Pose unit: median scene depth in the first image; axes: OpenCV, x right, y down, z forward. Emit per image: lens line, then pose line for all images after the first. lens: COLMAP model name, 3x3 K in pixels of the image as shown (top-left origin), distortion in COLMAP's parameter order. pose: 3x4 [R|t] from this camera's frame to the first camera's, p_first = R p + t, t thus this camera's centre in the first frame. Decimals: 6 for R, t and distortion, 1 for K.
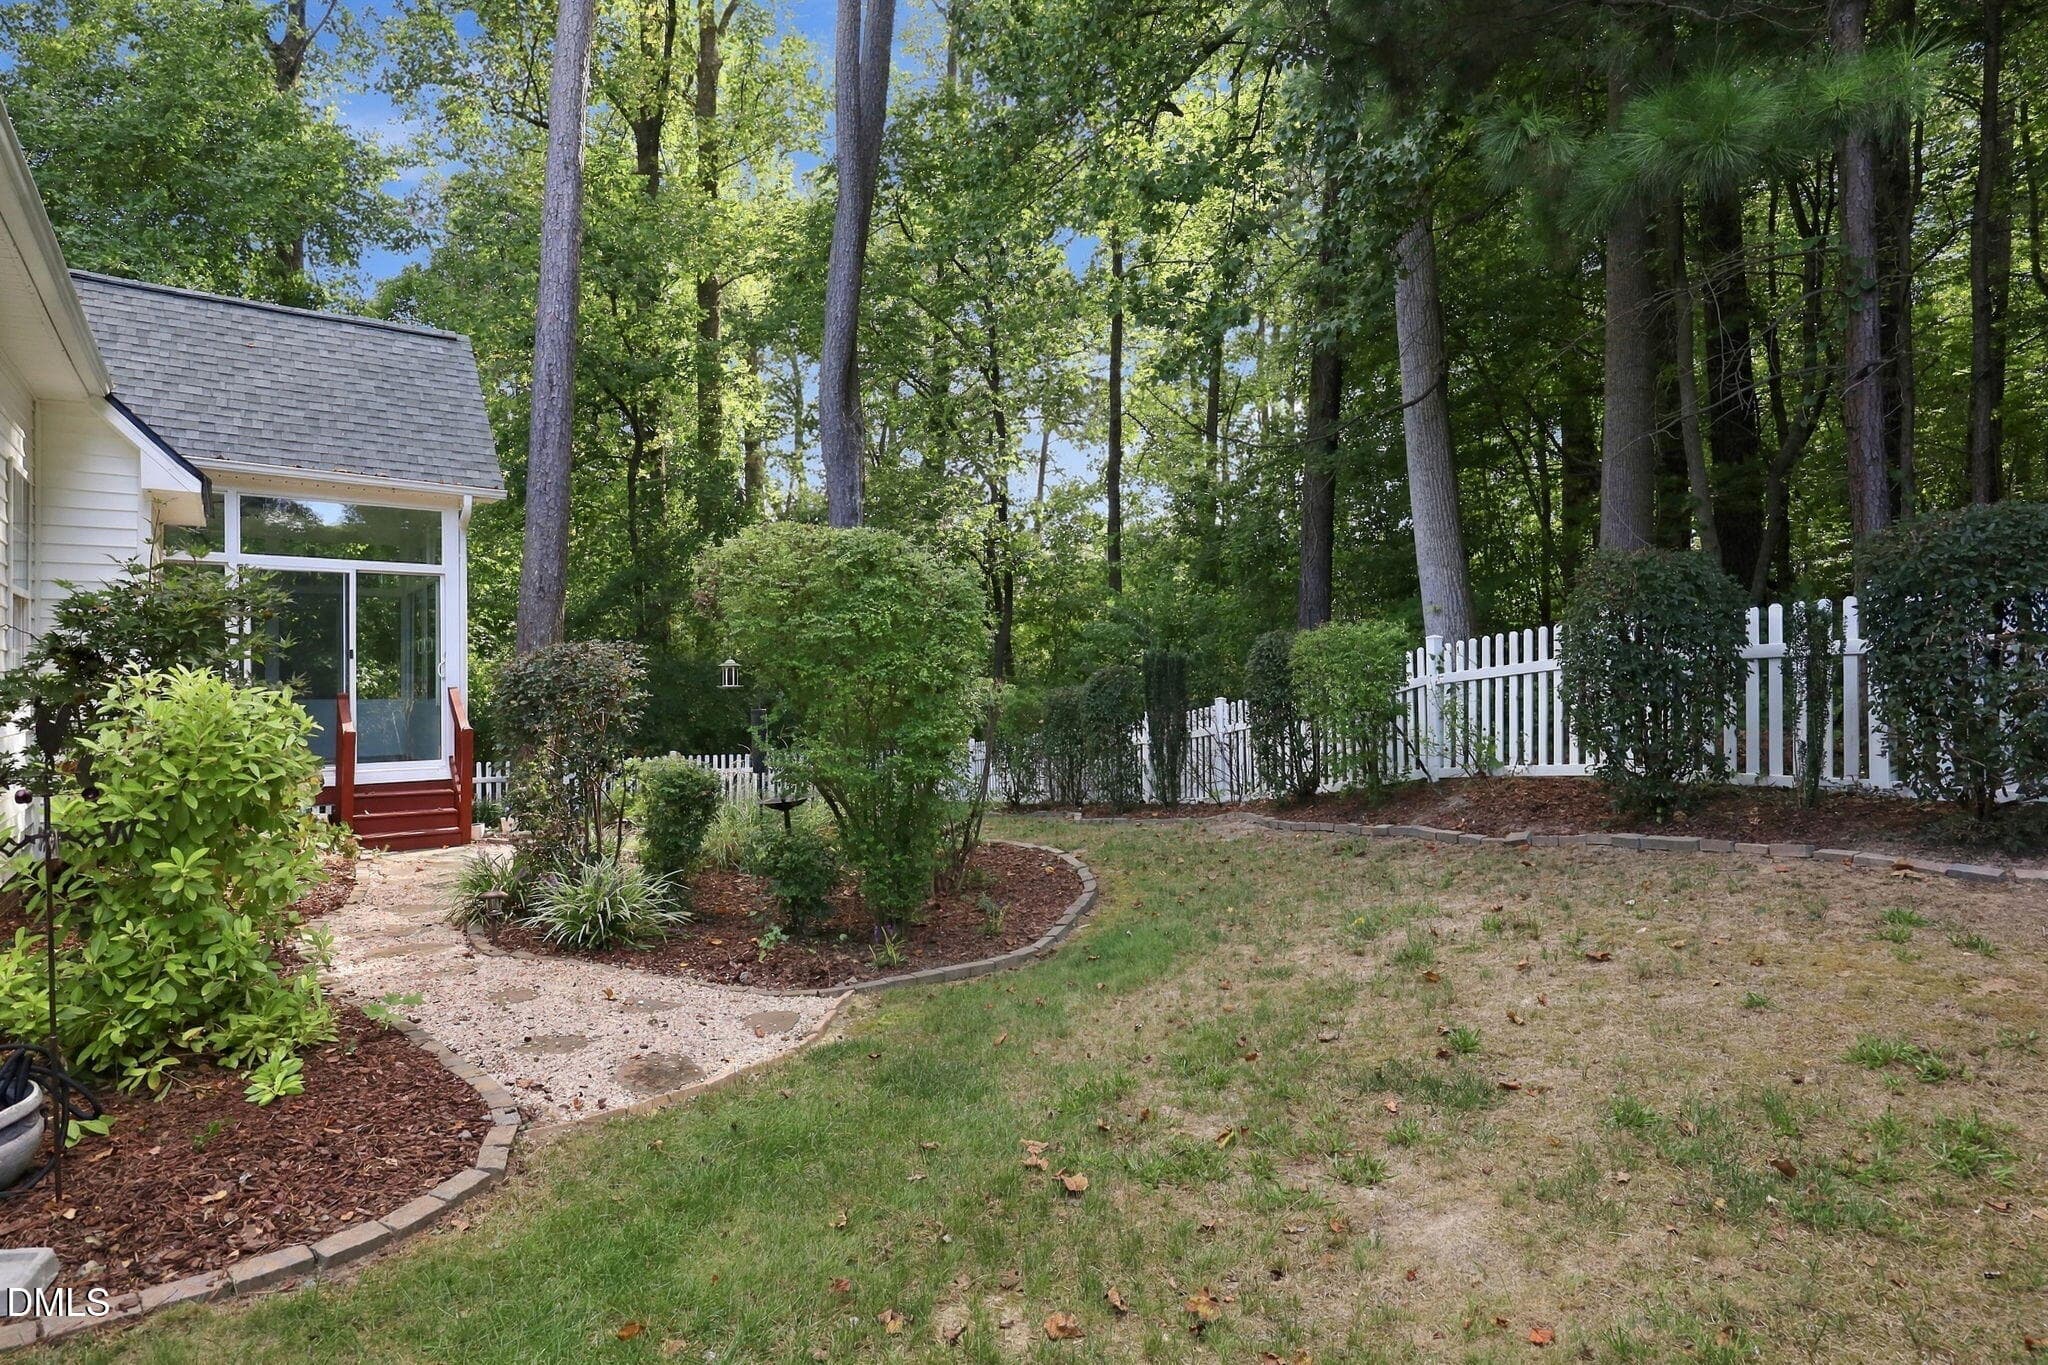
lens RADIAL K [[1121.9, 0, 1024.0], [0, 1121.9, 682.5], [0, 0, 1]] dist [-0.004872, -0.000897]
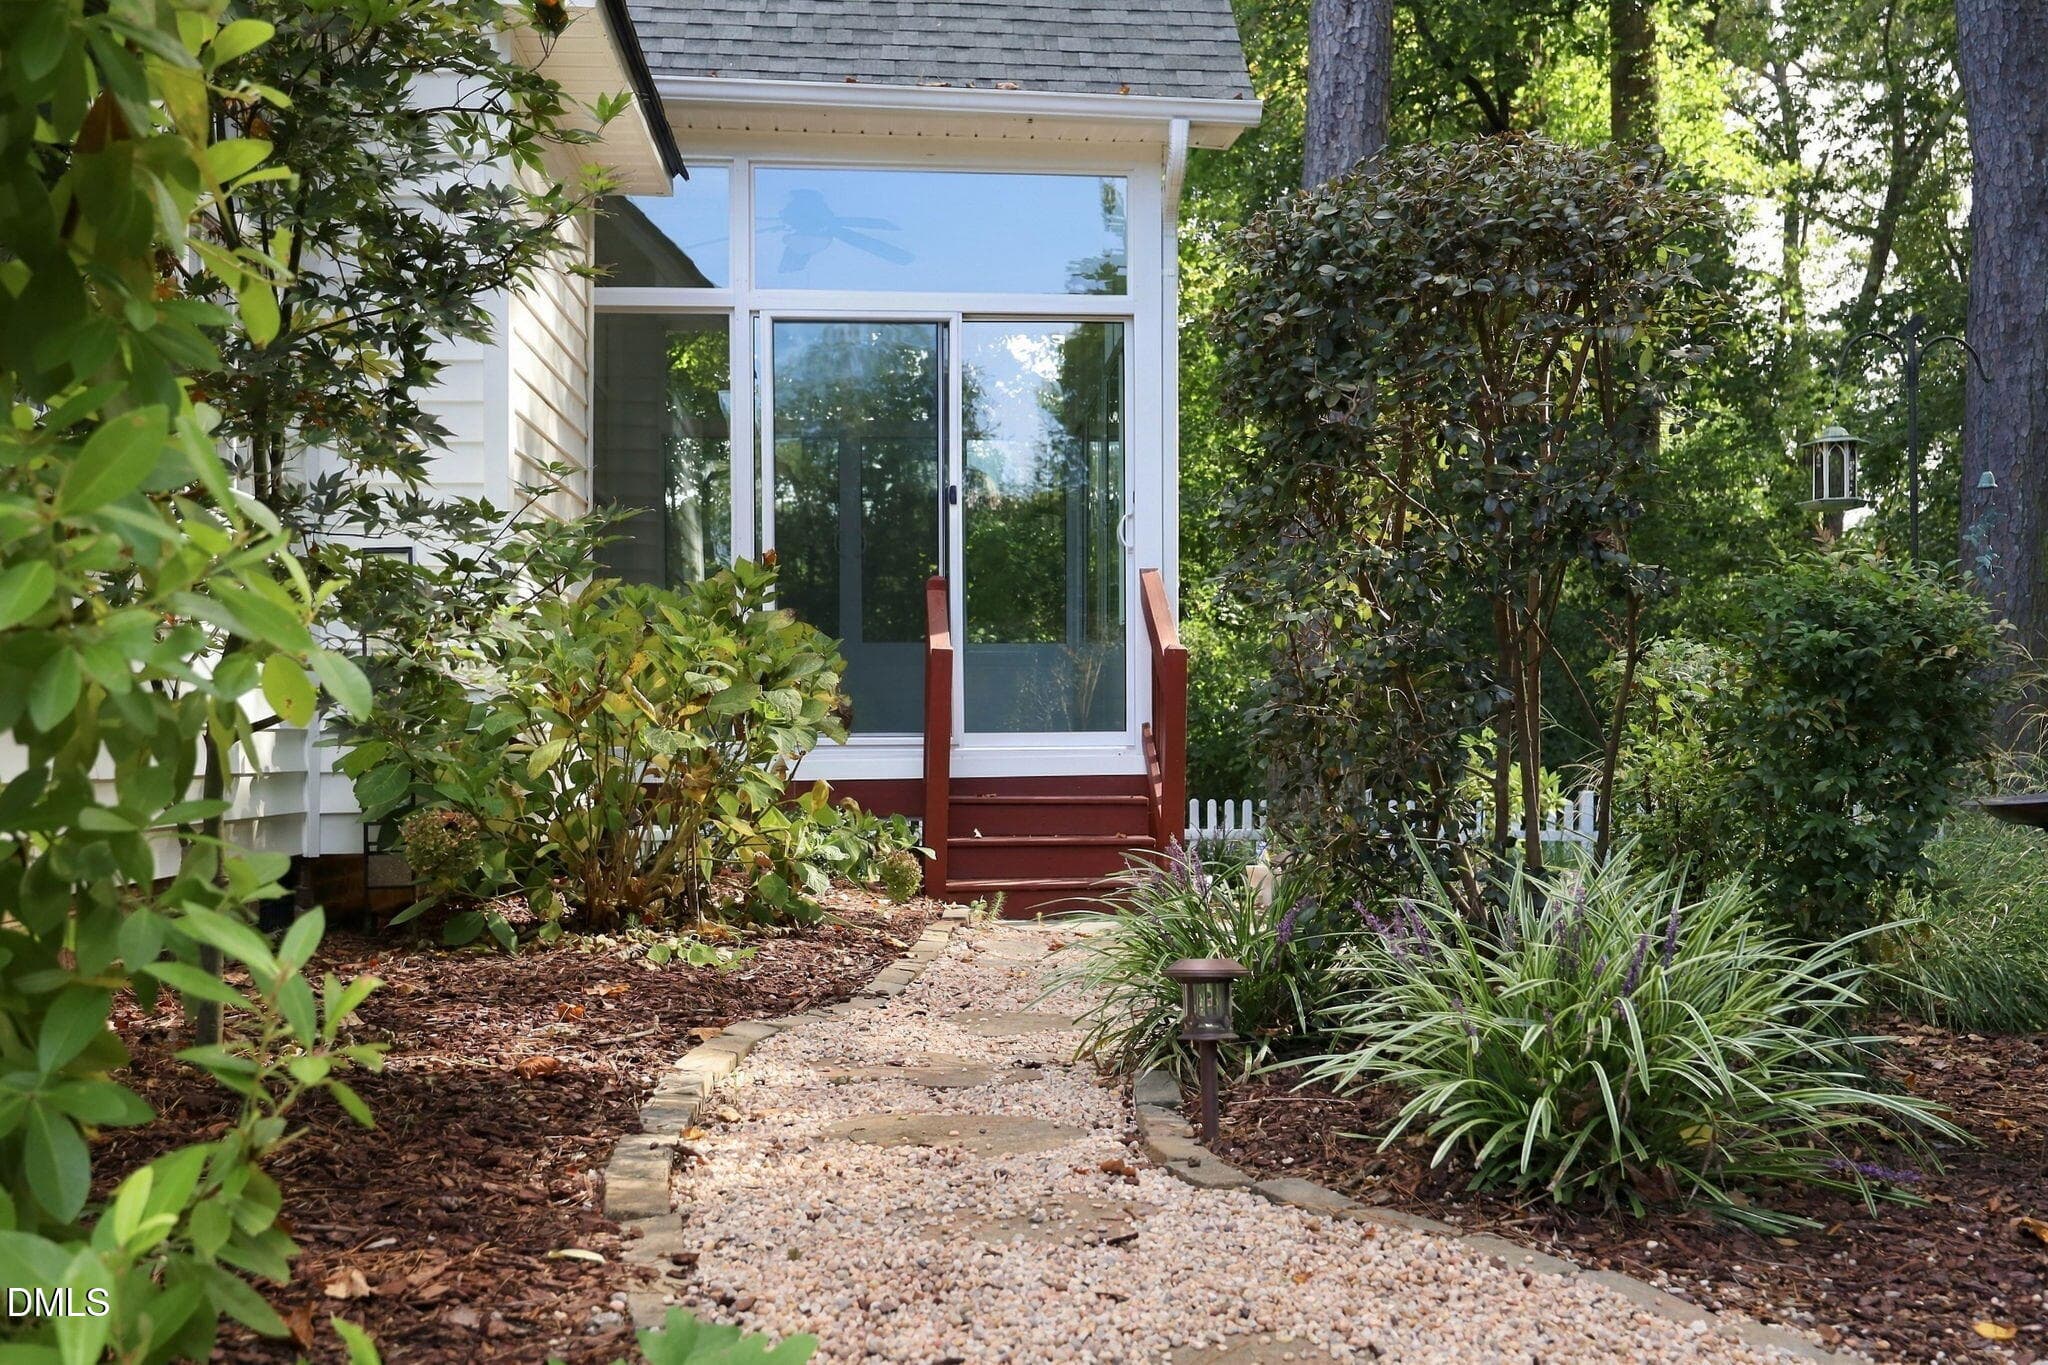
lens RADIAL K [[1991.1, 0, 1018.1], [0, 1991.1, 741.0], [0, 0, 1]] dist [0.003021, 0.003822]
pose [[0.849494, 0.002958, -0.527589, -0.244954], [-0.002116, 0.999995, 0.002199, 0.129423], [0.527593, -0.000751, 0.849497, 0.539904]]
